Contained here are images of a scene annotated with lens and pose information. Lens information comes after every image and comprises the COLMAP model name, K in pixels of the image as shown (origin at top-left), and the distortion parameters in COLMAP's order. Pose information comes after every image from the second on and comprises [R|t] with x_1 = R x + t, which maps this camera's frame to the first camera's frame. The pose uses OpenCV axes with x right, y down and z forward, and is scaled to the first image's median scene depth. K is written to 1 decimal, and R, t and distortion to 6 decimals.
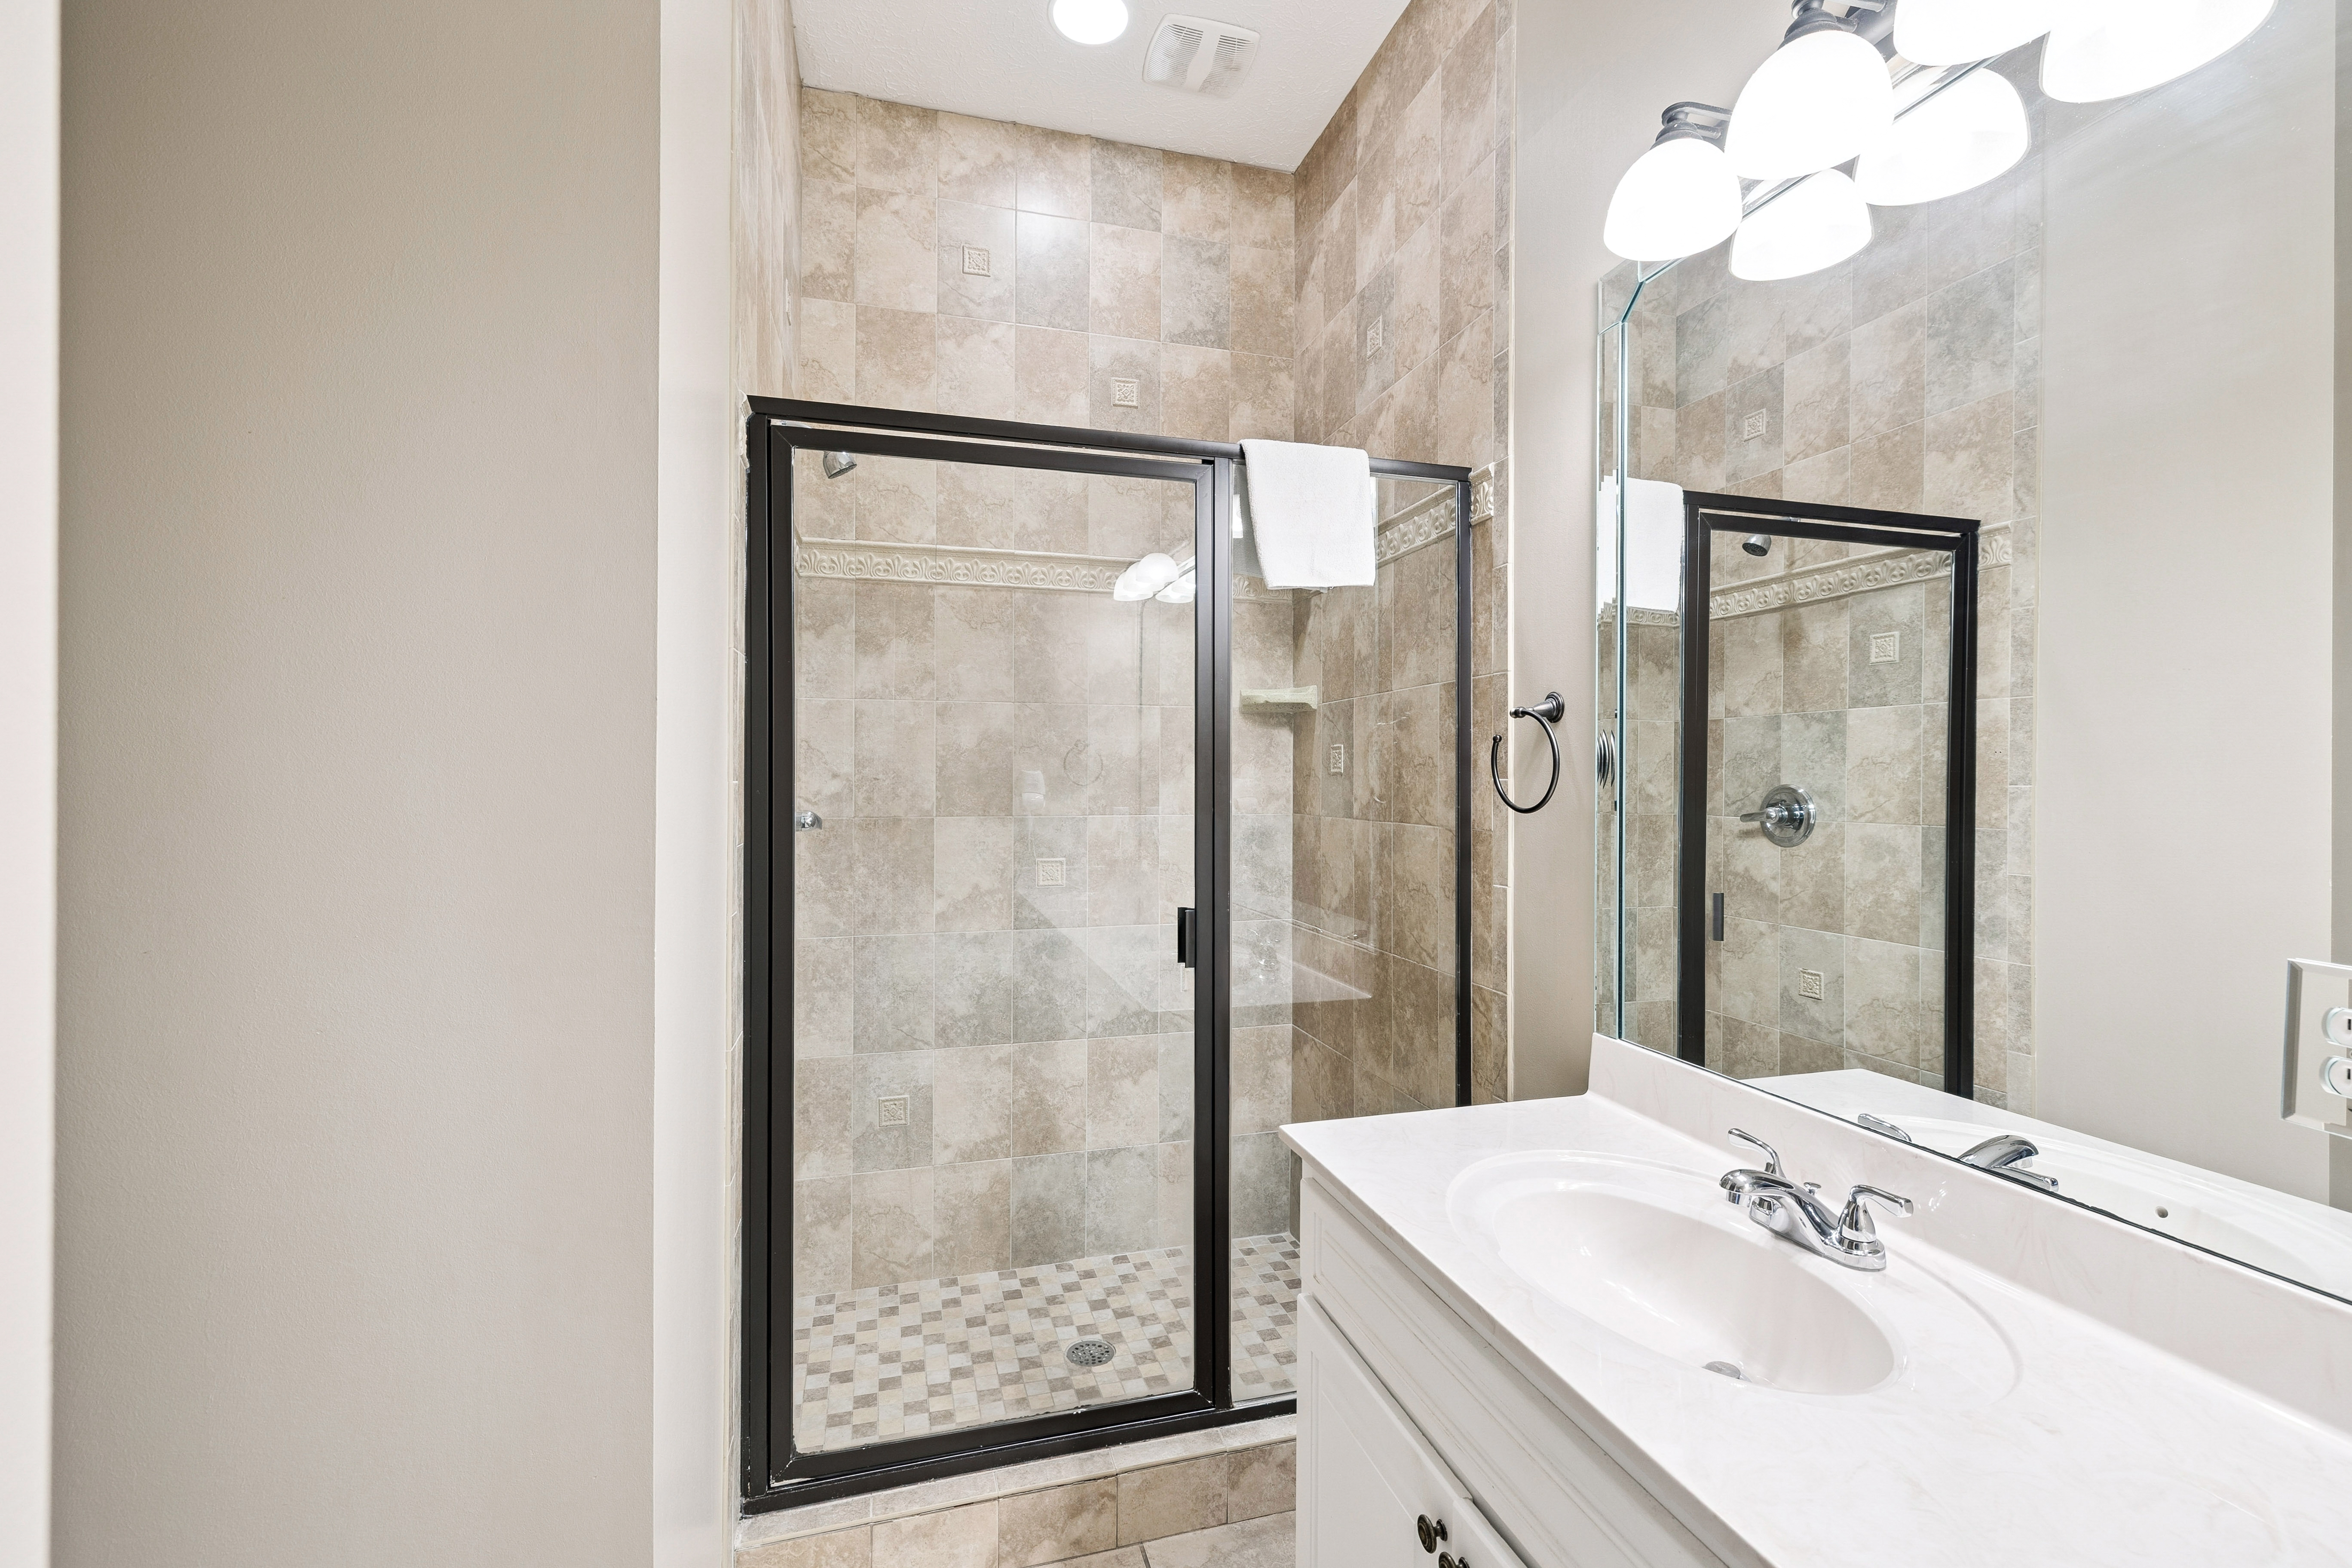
lens RADIAL K [[1004.3, 0, 1179.1], [0, 1004.3, 775.4], [0, 0, 1]] dist [-0.001080, 0.001244]
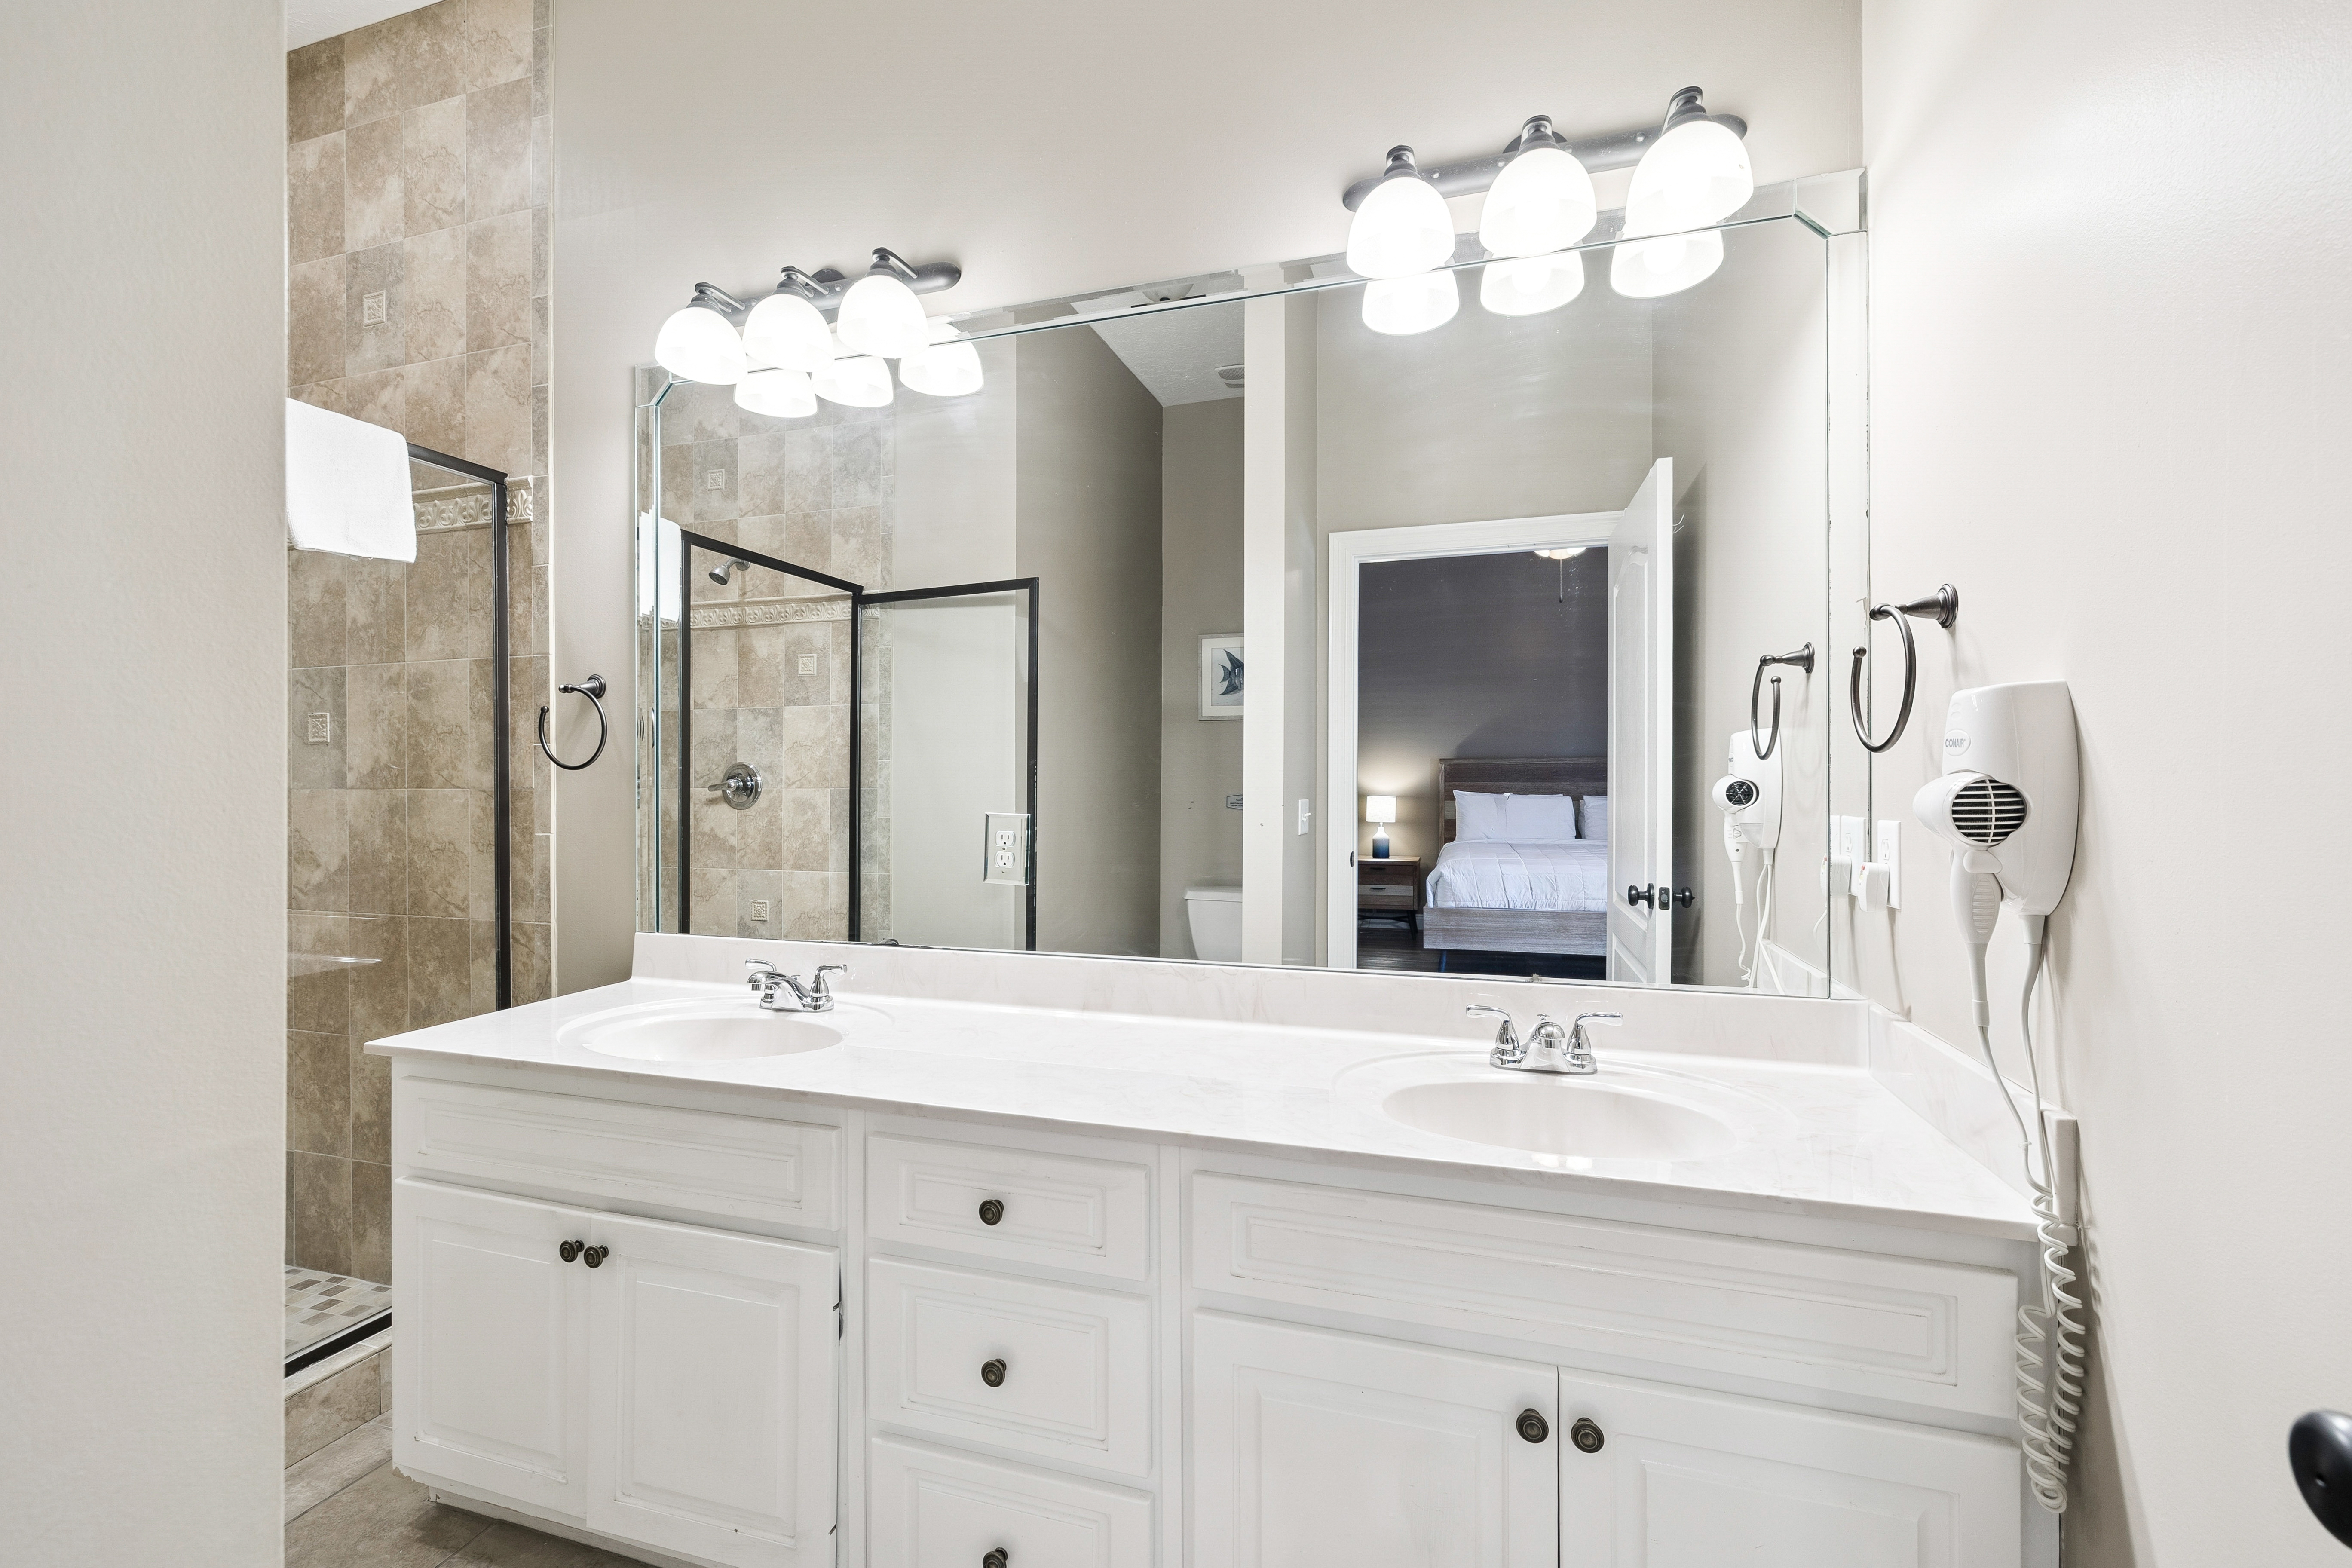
lens RADIAL K [[1004.3, 0, 1160.6], [0, 1004.3, 780.6], [0, 0, 1]] dist [-0.001080, 0.001244]
pose [[0.561344, -0.004108, 0.827572, -0.223637], [0.001777, 0.999991, 0.003758, 0.038255], [-0.827581, -0.000639, 0.561346, -0.243532]]
